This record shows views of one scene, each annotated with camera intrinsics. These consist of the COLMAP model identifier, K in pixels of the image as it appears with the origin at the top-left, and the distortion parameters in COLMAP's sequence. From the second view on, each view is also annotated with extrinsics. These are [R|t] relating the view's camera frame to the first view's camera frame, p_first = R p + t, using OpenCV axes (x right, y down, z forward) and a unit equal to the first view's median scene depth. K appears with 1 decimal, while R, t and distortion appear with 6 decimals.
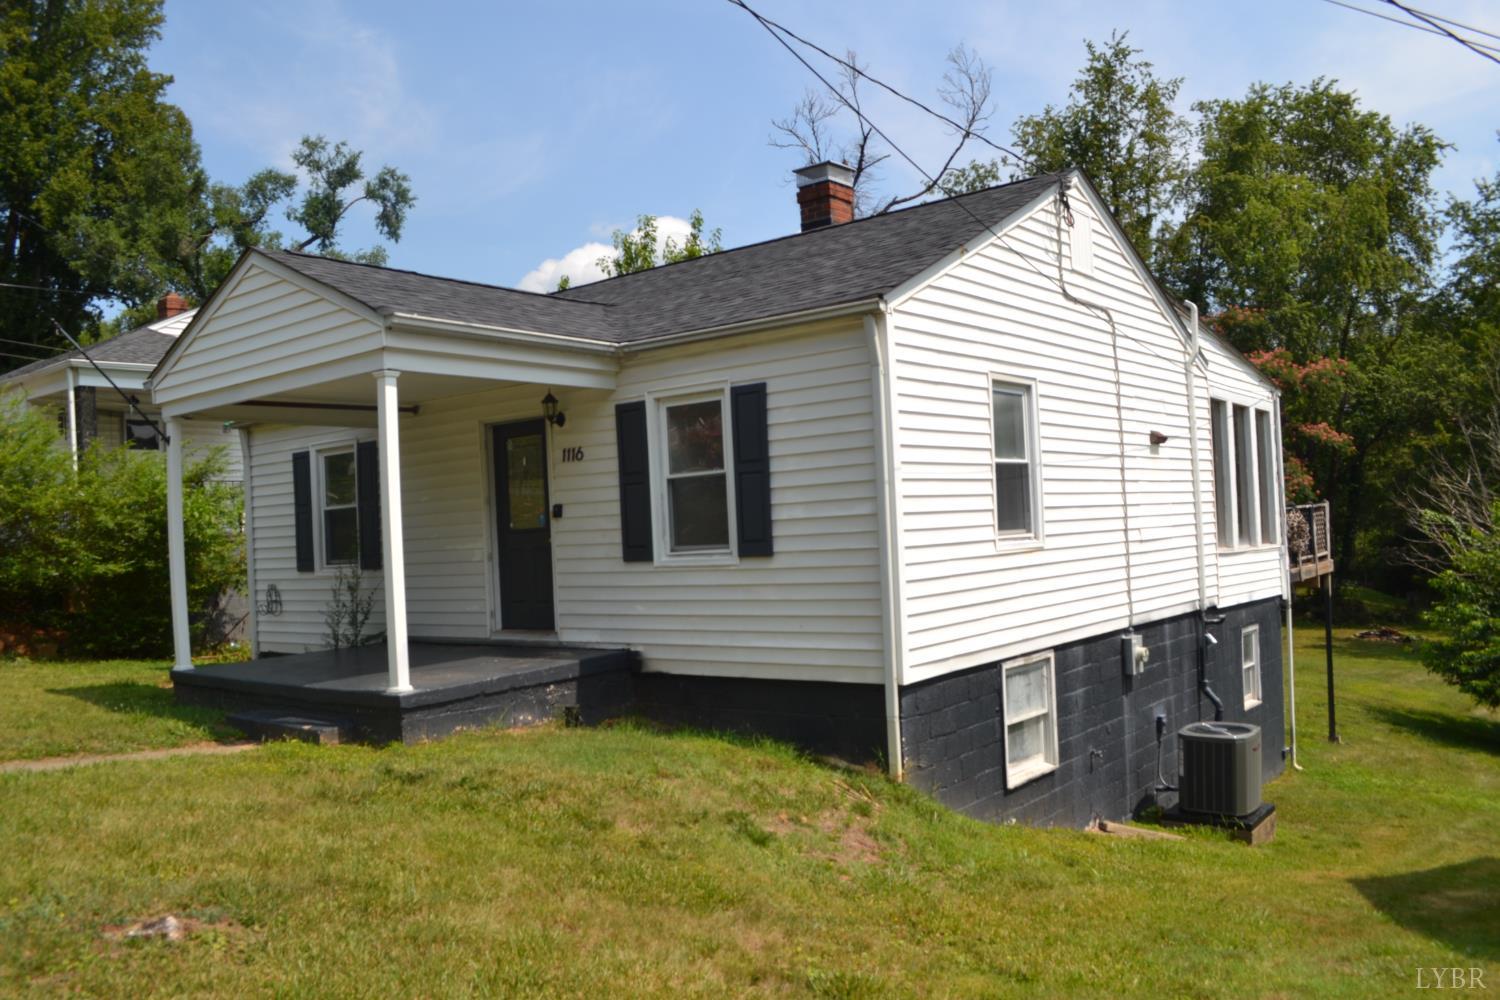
lens RADIAL K [[1175.5, 0, 750.0], [0, 1175.5, 500.0], [0, 0, 1]] dist [-0.086138, -0.002120]
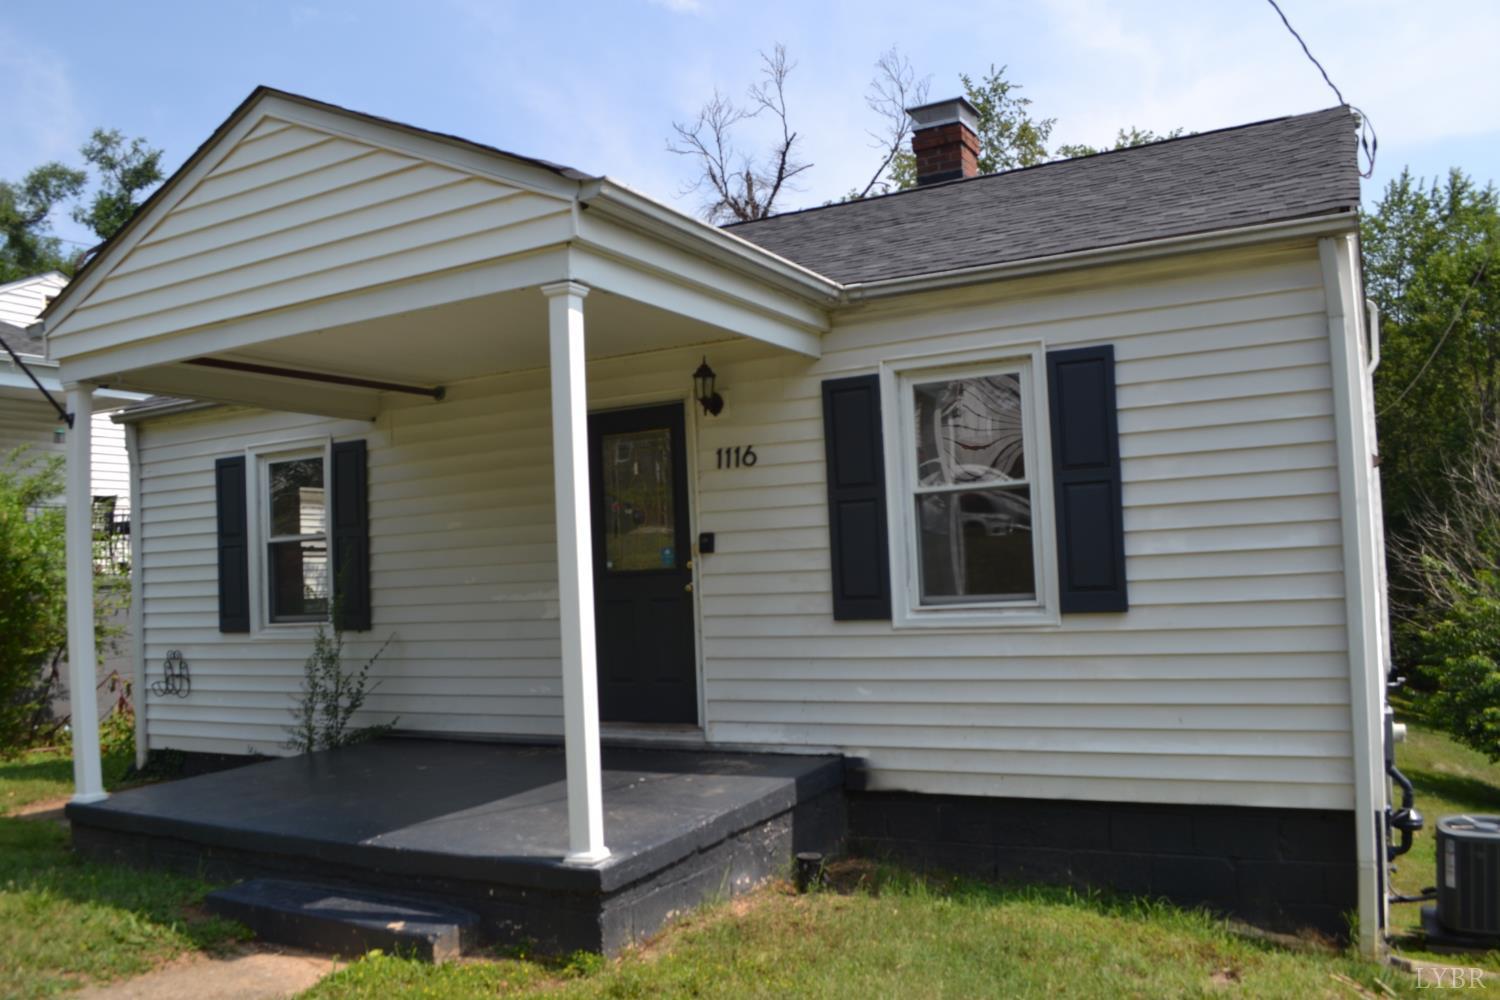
lens RADIAL K [[1192.9, 0, 750.0], [0, 1192.9, 500.0], [0, 0, 1]] dist [-0.079681, 0.004946]
pose [[0.985358, 0.014077, 0.169917, -0.201541], [-0.007188, 0.999130, -0.041091, 0.010005], [-0.170347, 0.039268, 0.984601, 0.265598]]
